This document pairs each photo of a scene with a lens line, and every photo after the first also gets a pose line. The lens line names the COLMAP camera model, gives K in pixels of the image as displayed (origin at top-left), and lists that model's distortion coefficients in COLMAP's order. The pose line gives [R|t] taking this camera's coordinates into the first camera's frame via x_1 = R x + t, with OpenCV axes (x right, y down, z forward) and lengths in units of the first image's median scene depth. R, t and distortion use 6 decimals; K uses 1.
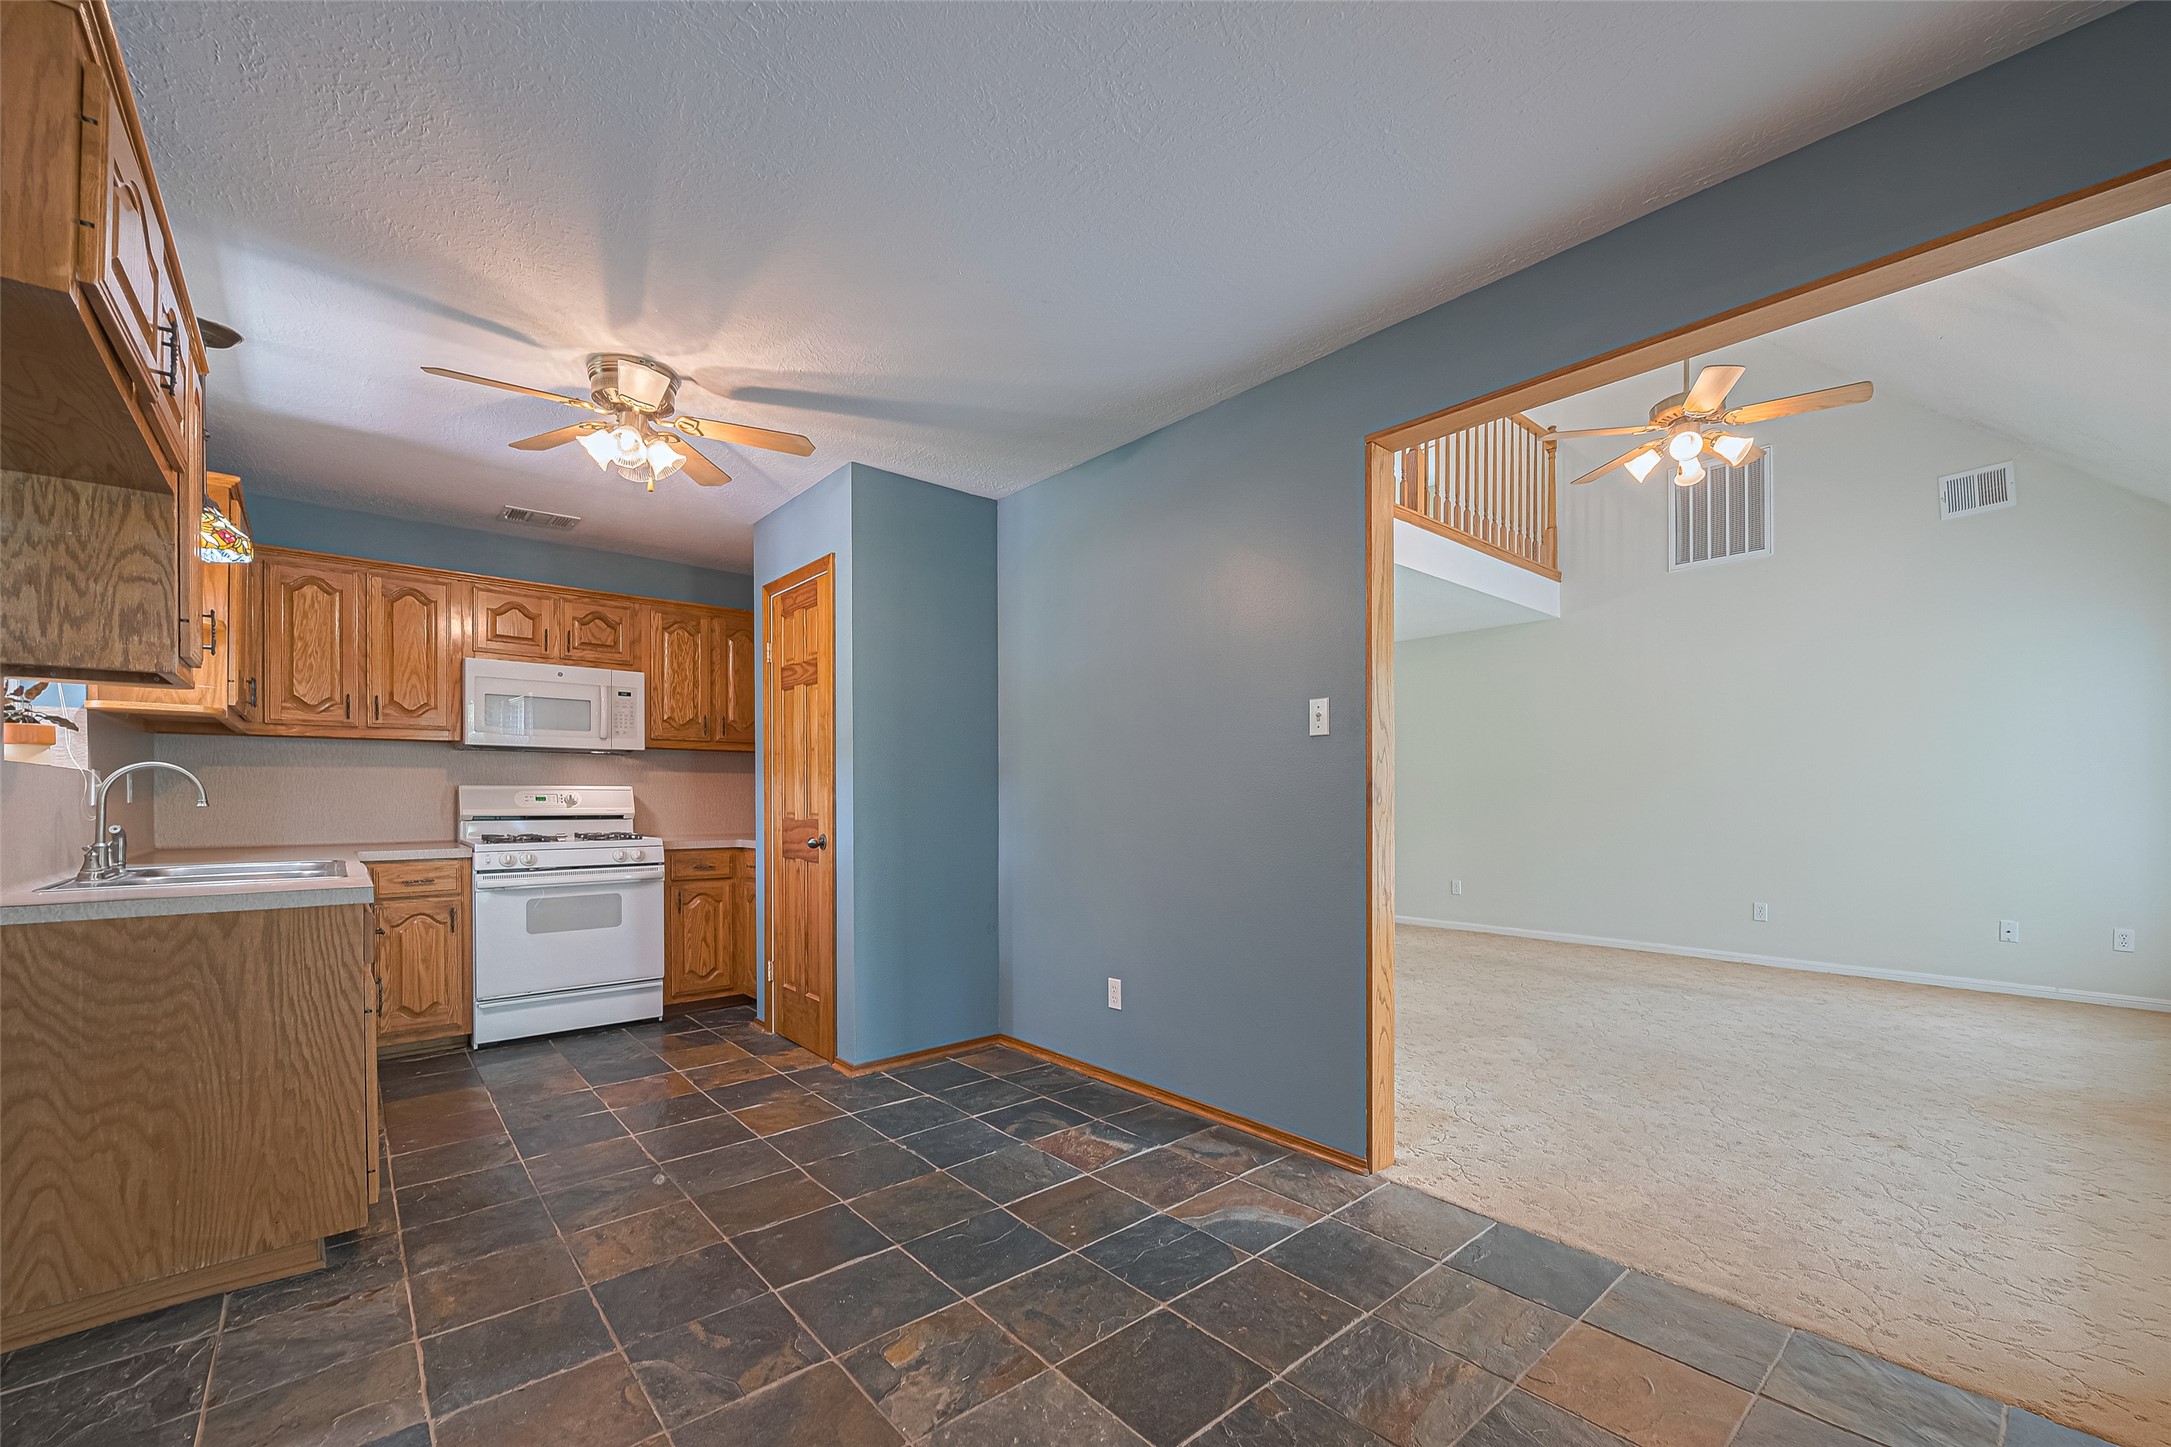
lens RADIAL K [[886.0, 0, 1109.3], [0, 886.0, 807.6], [0, 0, 1]] dist [-0.005528, -0.000255]
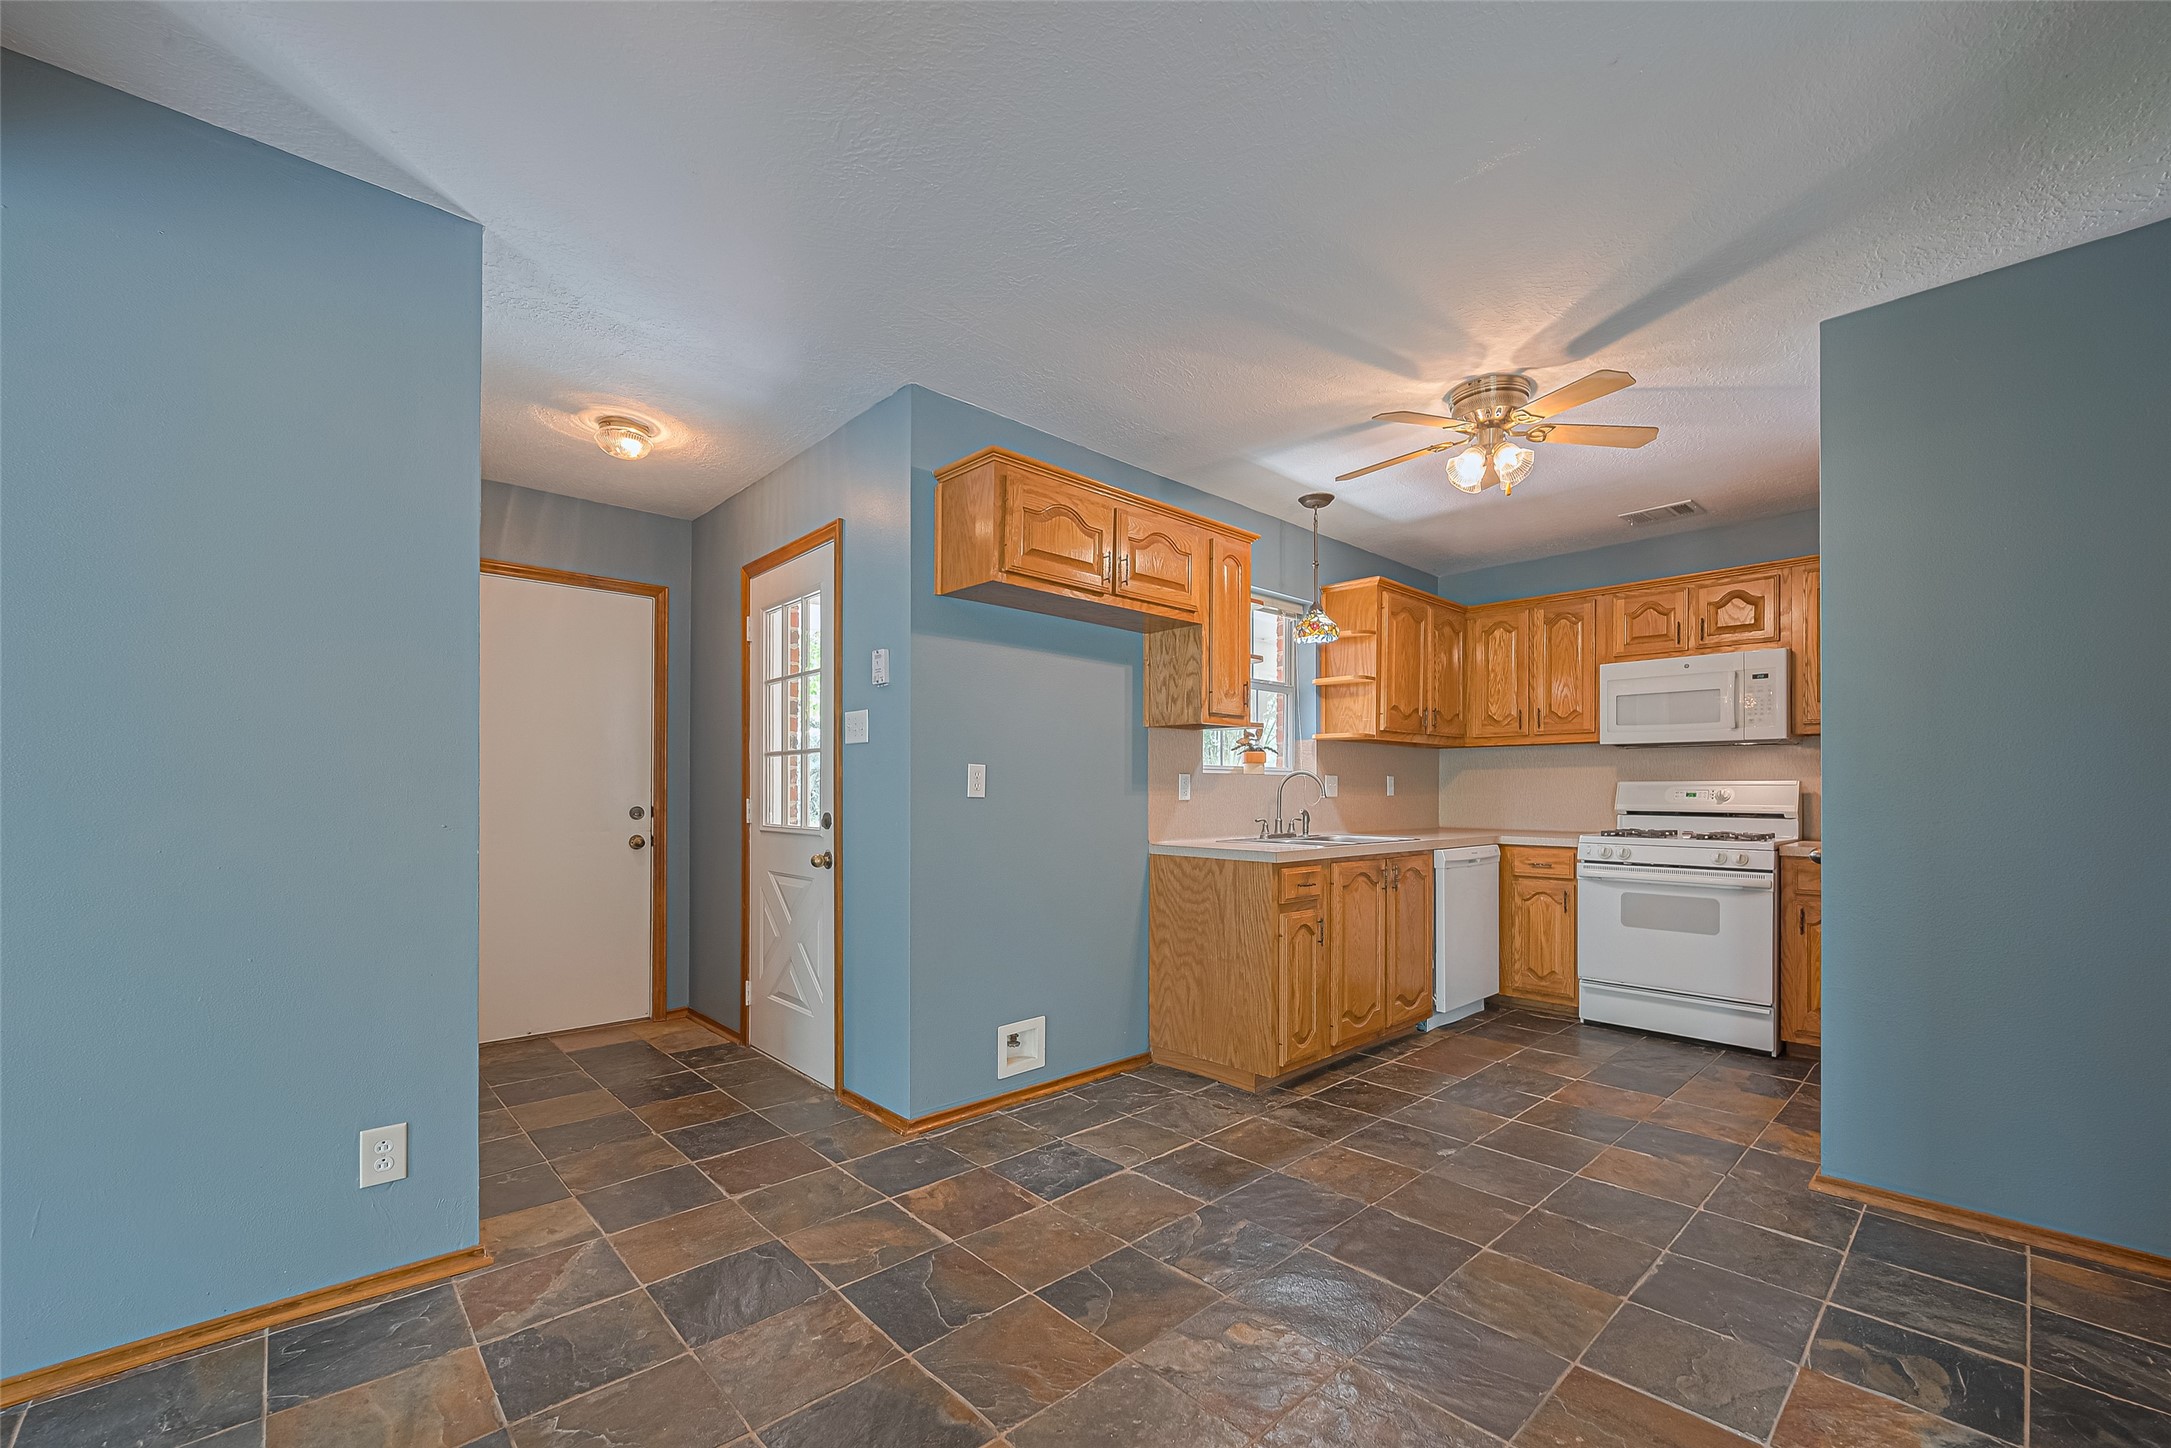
lens RADIAL K [[874.2, 0, 1081.4], [0, 874.2, 789.3], [0, 0, 1]] dist [-0.007855, -0.000359]
pose [[0.018479, -0.002887, -0.999825, 0.352573], [-0.014403, 0.999891, -0.003153, -0.003700], [0.999726, 0.014458, 0.018436, 0.355916]]
